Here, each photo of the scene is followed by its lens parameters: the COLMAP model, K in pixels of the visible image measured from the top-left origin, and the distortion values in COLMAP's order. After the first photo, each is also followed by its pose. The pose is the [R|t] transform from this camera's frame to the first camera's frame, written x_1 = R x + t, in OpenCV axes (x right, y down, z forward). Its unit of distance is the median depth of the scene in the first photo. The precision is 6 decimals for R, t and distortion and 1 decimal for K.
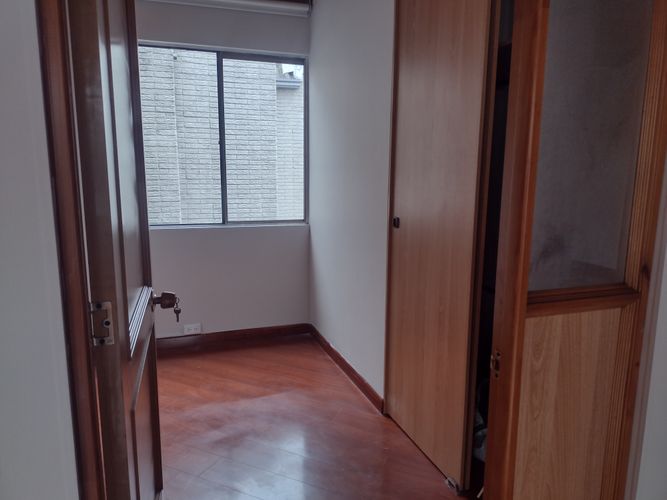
lens RADIAL K [[505.4, 0, 332.0], [0, 505.4, 249.2], [0, 0, 1]] dist [0.097400, -0.147460]
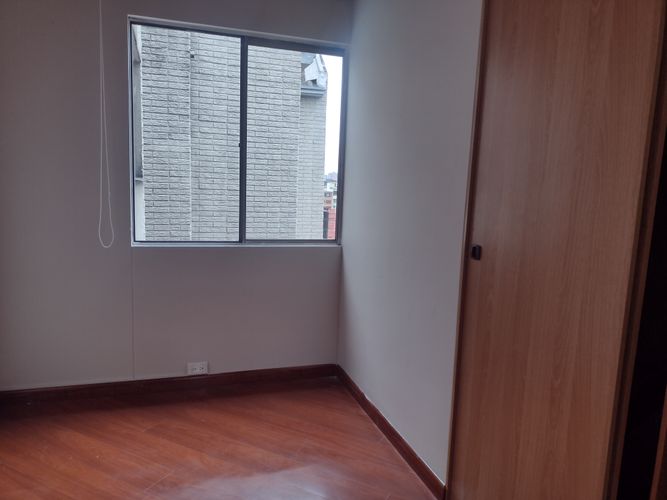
lens RADIAL K [[505.4, 0, 332.0], [0, 505.4, 249.2], [0, 0, 1]] dist [0.097400, -0.147460]
pose [[0.999229, 0.034360, -0.019006, -0.040705], [-0.034914, 0.998951, -0.029628, -0.016429], [0.017969, 0.030269, 0.999380, 0.147820]]
